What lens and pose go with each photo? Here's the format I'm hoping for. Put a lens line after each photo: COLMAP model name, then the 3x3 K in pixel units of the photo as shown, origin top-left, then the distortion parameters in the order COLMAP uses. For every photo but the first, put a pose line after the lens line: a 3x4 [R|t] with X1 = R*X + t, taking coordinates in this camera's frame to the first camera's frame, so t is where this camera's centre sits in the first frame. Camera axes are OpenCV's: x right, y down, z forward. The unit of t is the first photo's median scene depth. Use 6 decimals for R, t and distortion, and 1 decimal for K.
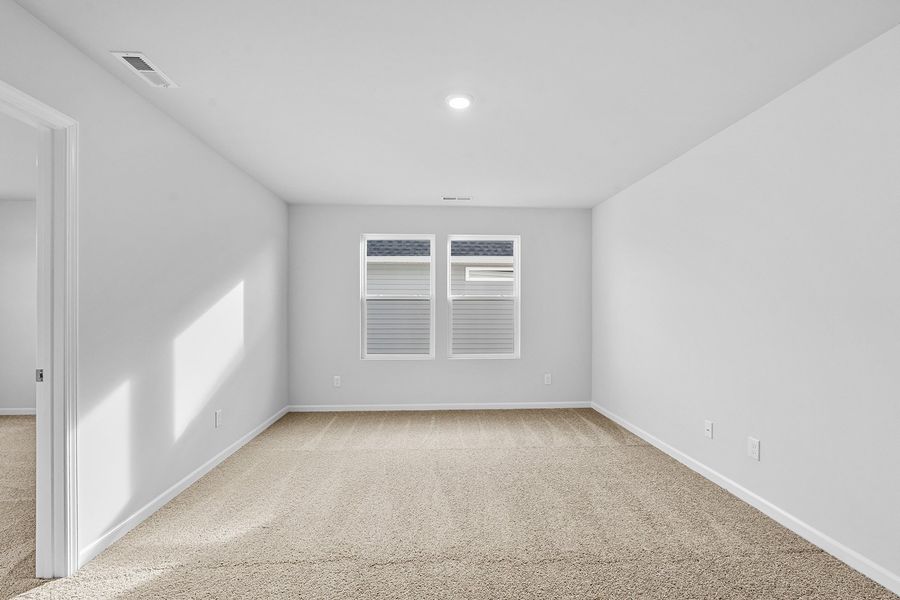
lens RADIAL K [[406.8, 0, 450.7], [0, 406.8, 304.8], [0, 0, 1]] dist [-0.000052, 0.001621]
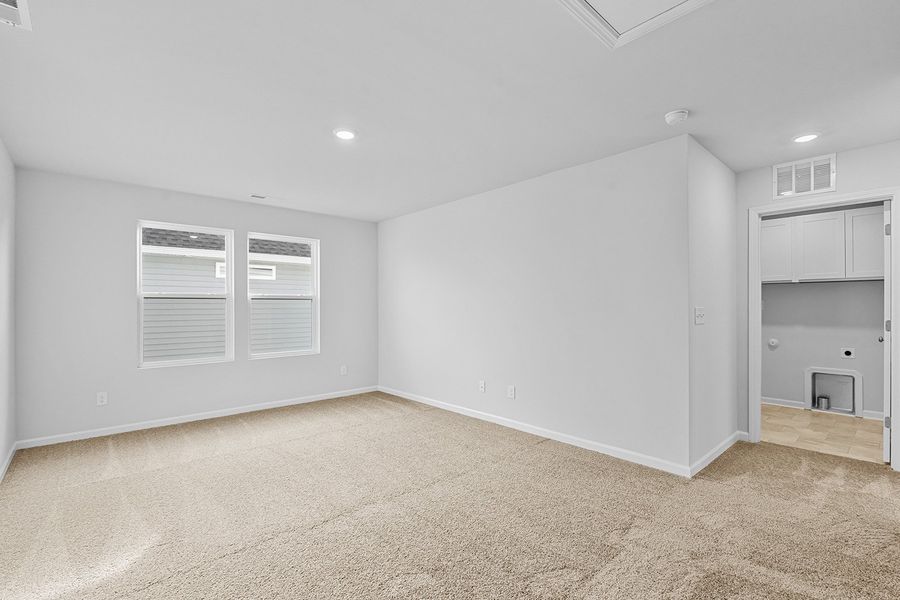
lens RADIAL K [[406.8, 0, 448.4], [0, 406.8, 301.8], [0, 0, 1]] dist [-0.000052, 0.001621]
pose [[0.780641, 0.003705, 0.624968, -0.241593], [-0.000124, 0.999983, -0.005774, 0.000939], [-0.624979, 0.004430, 0.780629, -0.058026]]
